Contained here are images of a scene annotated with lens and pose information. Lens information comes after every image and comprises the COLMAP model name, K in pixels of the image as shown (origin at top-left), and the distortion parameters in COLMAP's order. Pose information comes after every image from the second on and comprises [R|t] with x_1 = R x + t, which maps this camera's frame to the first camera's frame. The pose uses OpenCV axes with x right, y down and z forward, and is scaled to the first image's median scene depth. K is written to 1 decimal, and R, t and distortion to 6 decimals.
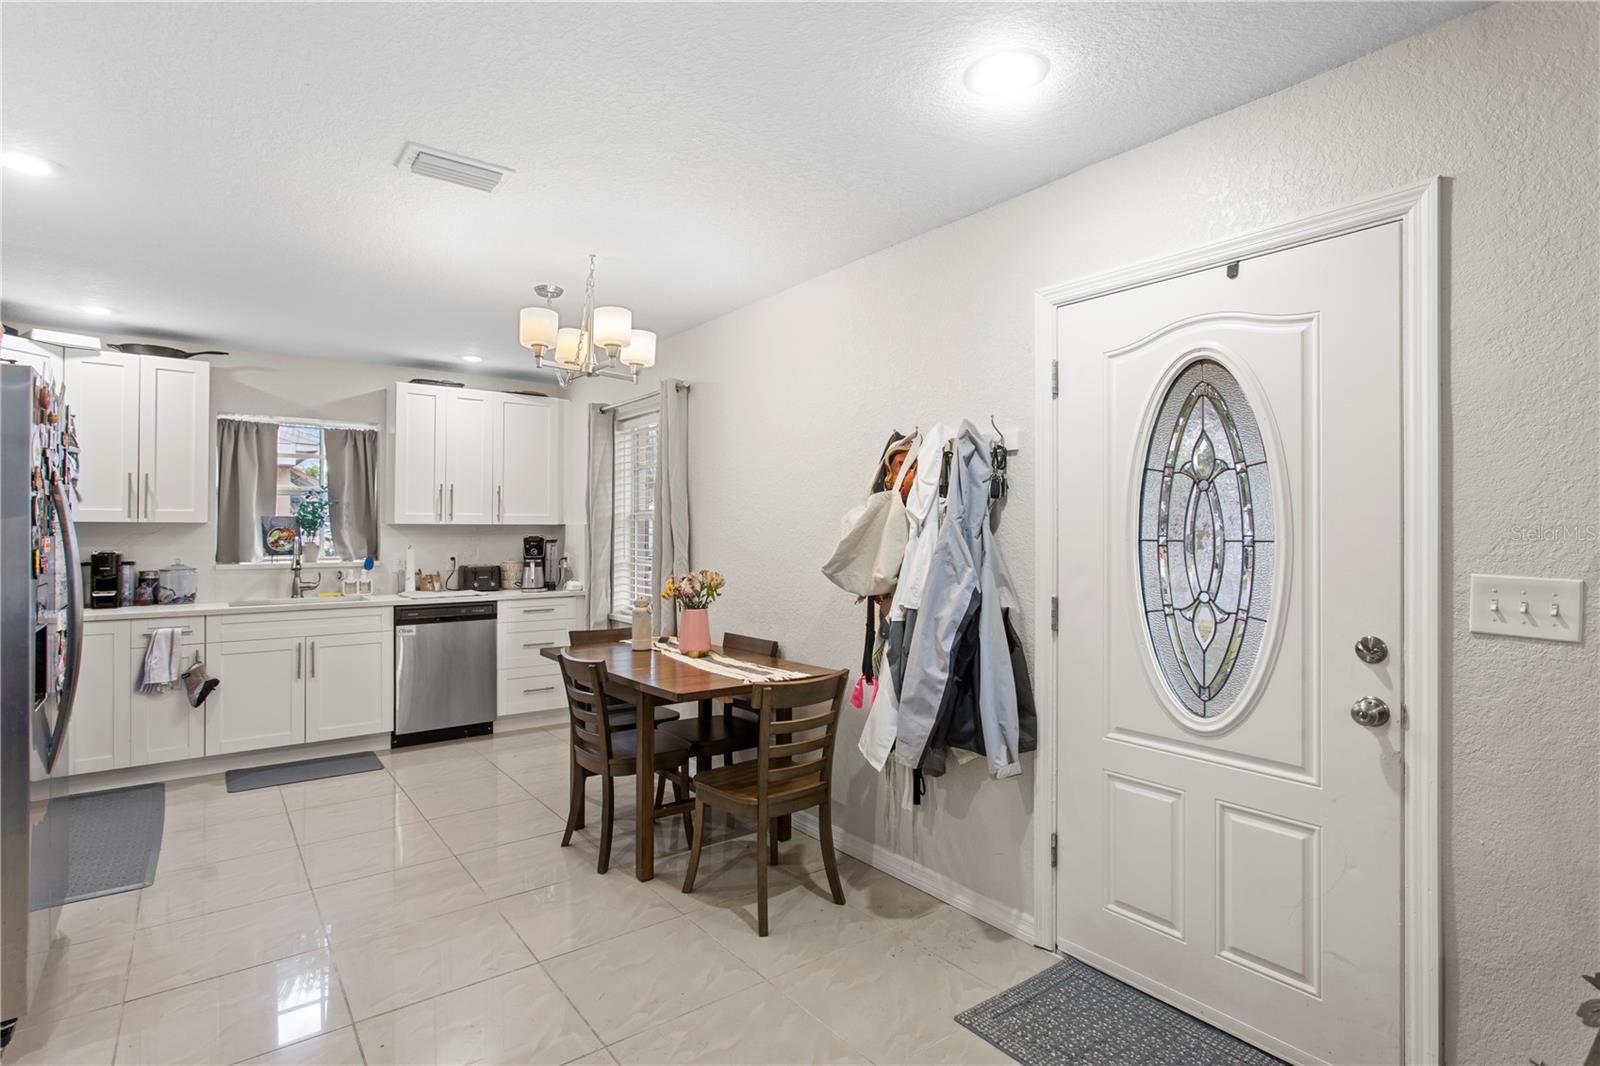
lens RADIAL K [[817.5, 0, 797.7], [0, 817.5, 524.0], [0, 0, 1]] dist [-0.016964, 0.008377]
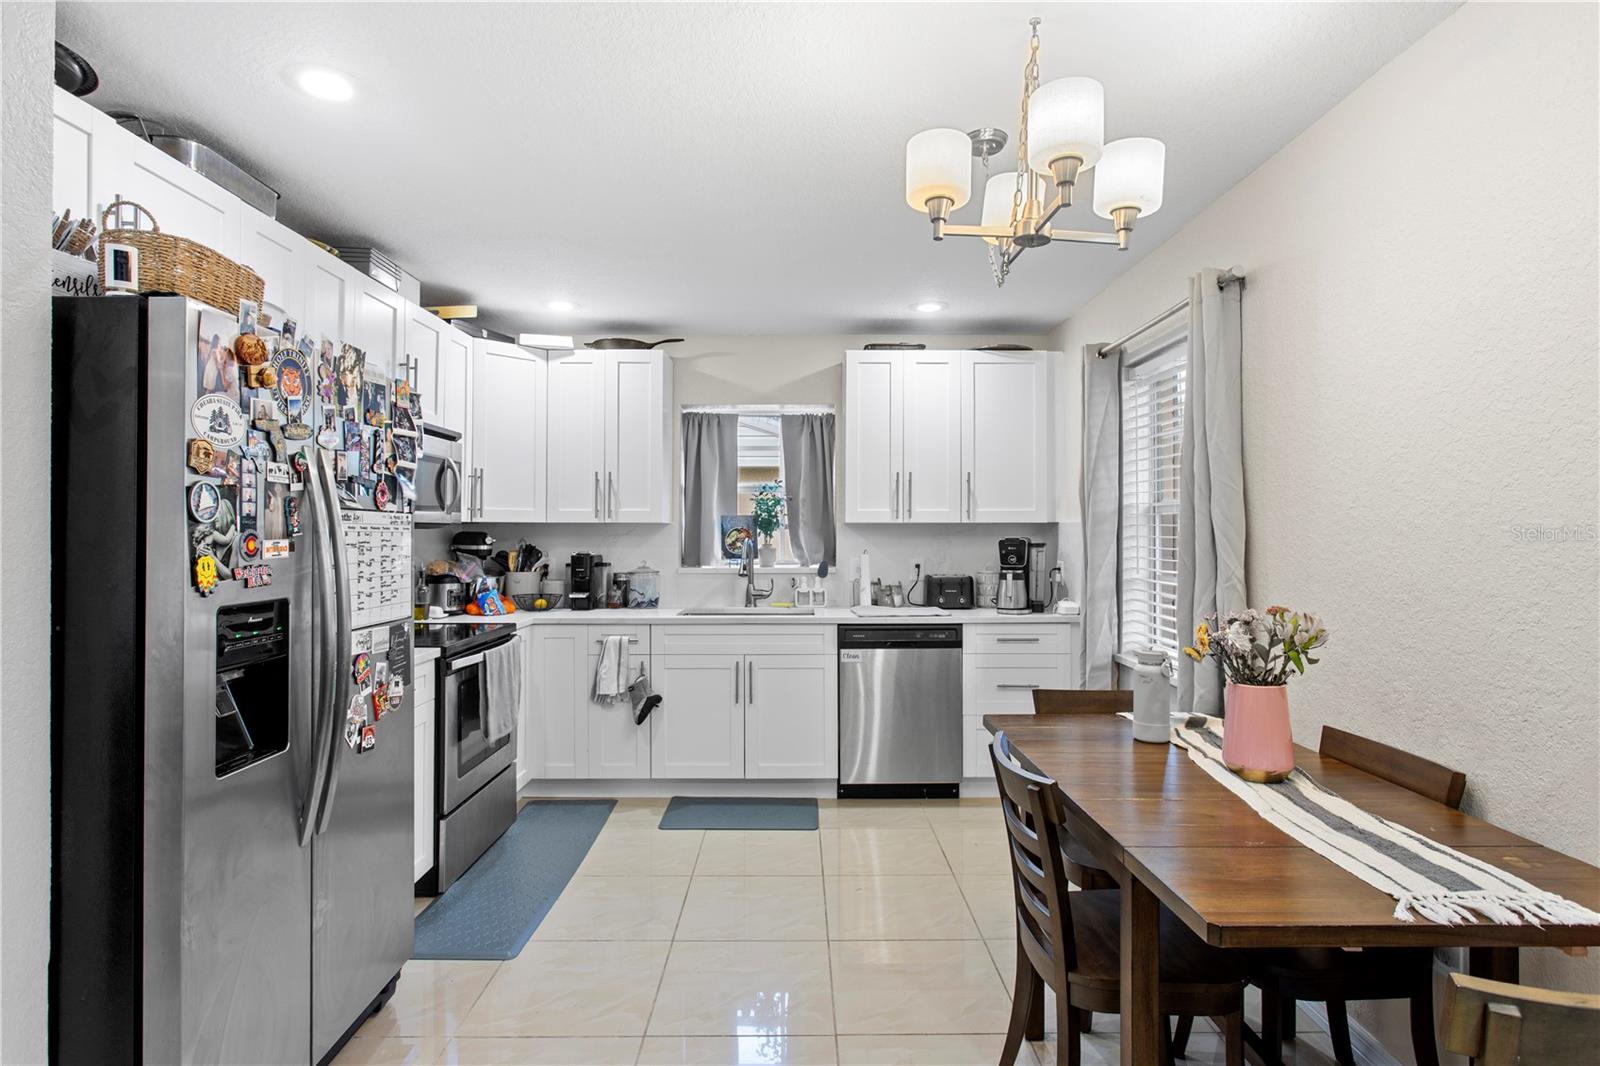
lens RADIAL K [[817.5, 0, 802.9], [0, 817.5, 523.5], [0, 0, 1]] dist [-0.016964, 0.008377]
pose [[0.802782, -0.007171, -0.596229, -0.048222], [0.005815, 0.999974, -0.004198, 0.004778], [0.596244, -0.000097, 0.802803, 0.408442]]
